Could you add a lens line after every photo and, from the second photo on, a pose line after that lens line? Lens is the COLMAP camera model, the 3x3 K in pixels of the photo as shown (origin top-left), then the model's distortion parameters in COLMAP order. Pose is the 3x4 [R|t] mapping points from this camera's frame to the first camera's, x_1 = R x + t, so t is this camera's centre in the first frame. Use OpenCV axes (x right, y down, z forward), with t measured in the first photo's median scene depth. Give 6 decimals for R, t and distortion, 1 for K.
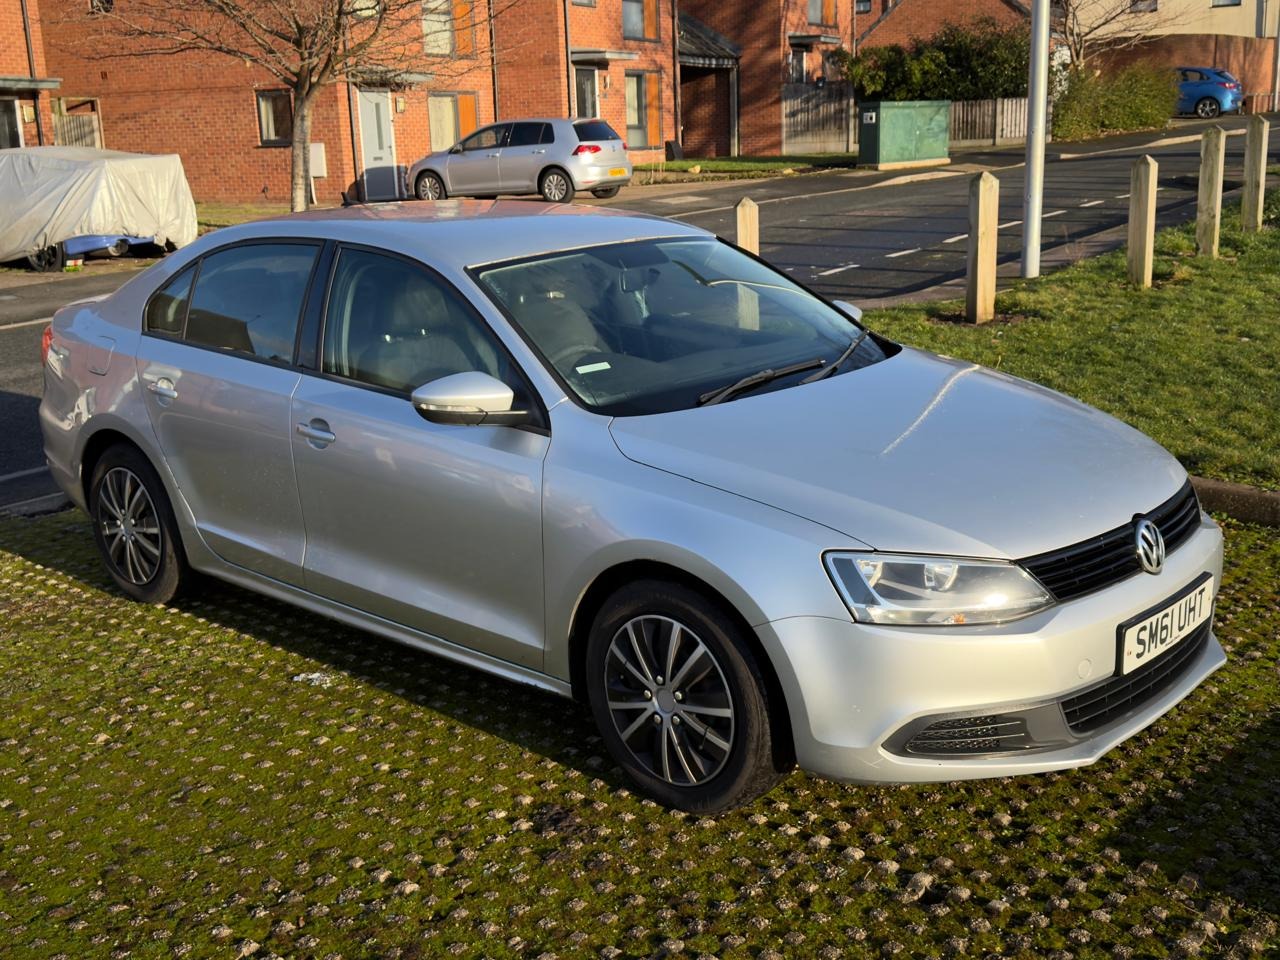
lens RADIAL K [[1396.5, 0, 623.4], [0, 1396.5, 478.0], [0, 0, 1]] dist [0.191022, -0.426089]
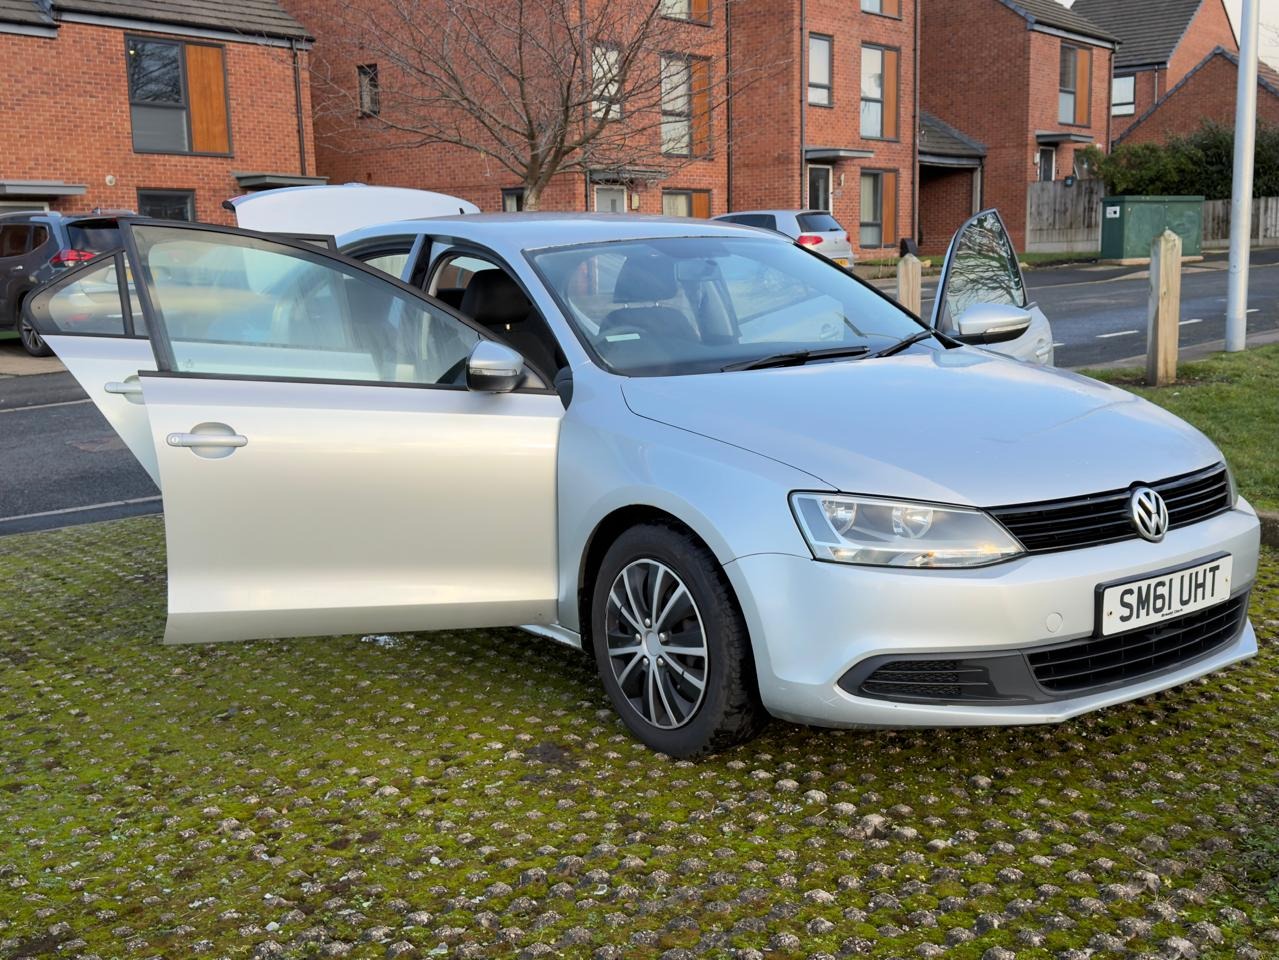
lens RADIAL K [[1402.6, 0, 612.1], [0, 1402.6, 478.2], [0, 0, 1]] dist [0.199754, -0.453948]
pose [[0.982368, 0.037505, -0.183156, 0.169472], [-0.051431, 0.996086, -0.071882, 0.103035], [0.179743, 0.080034, 0.980452, -0.031624]]
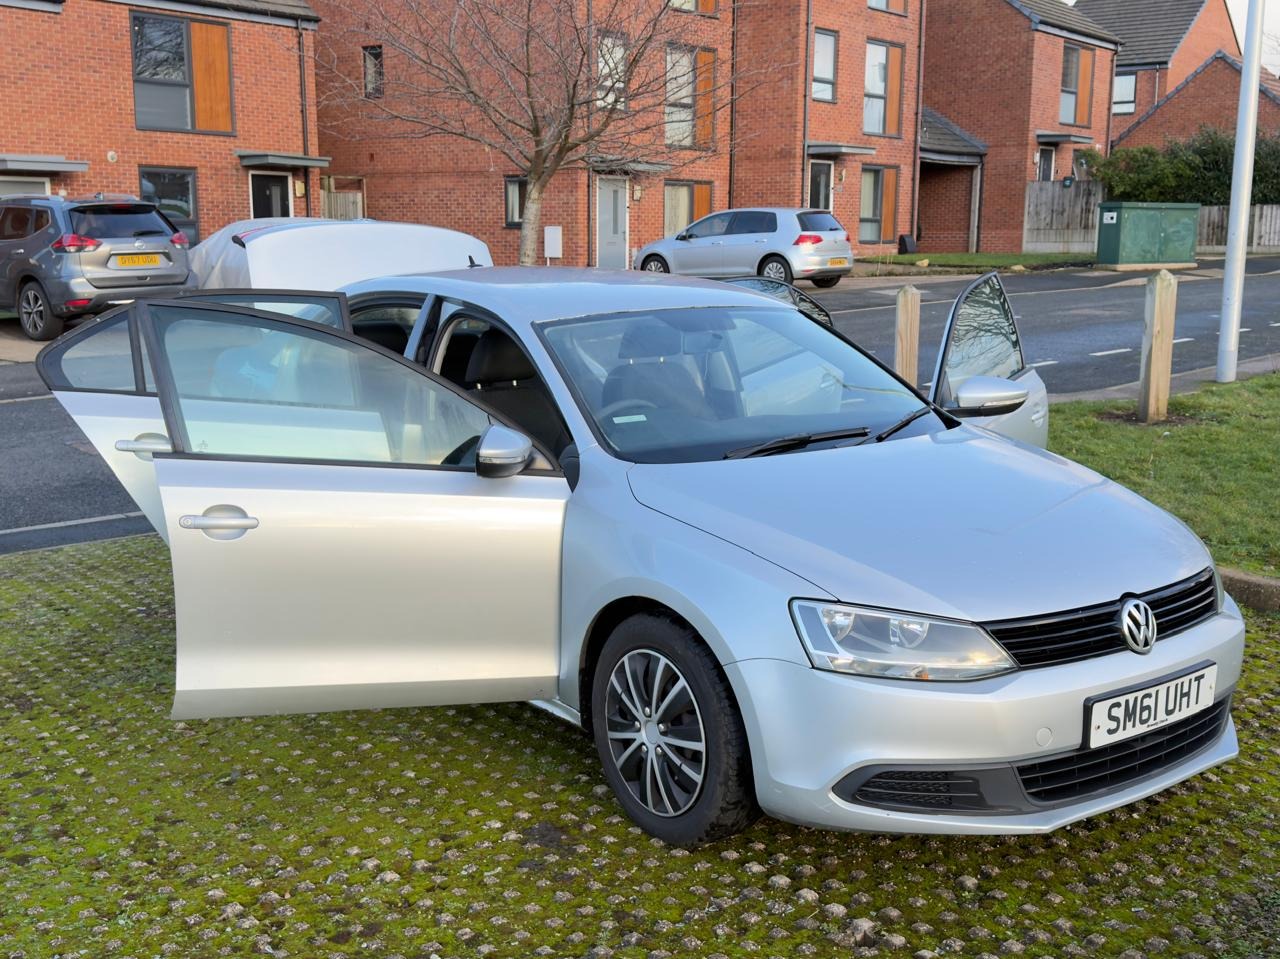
lens RADIAL K [[1396.5, 0, 623.4], [0, 1396.5, 477.5], [0, 0, 1]] dist [0.191022, -0.426089]
pose [[0.983256, 0.067831, -0.169135, 0.159206], [-0.078128, 0.995426, -0.054981, 0.024980], [0.164631, 0.067275, 0.984058, -0.053705]]
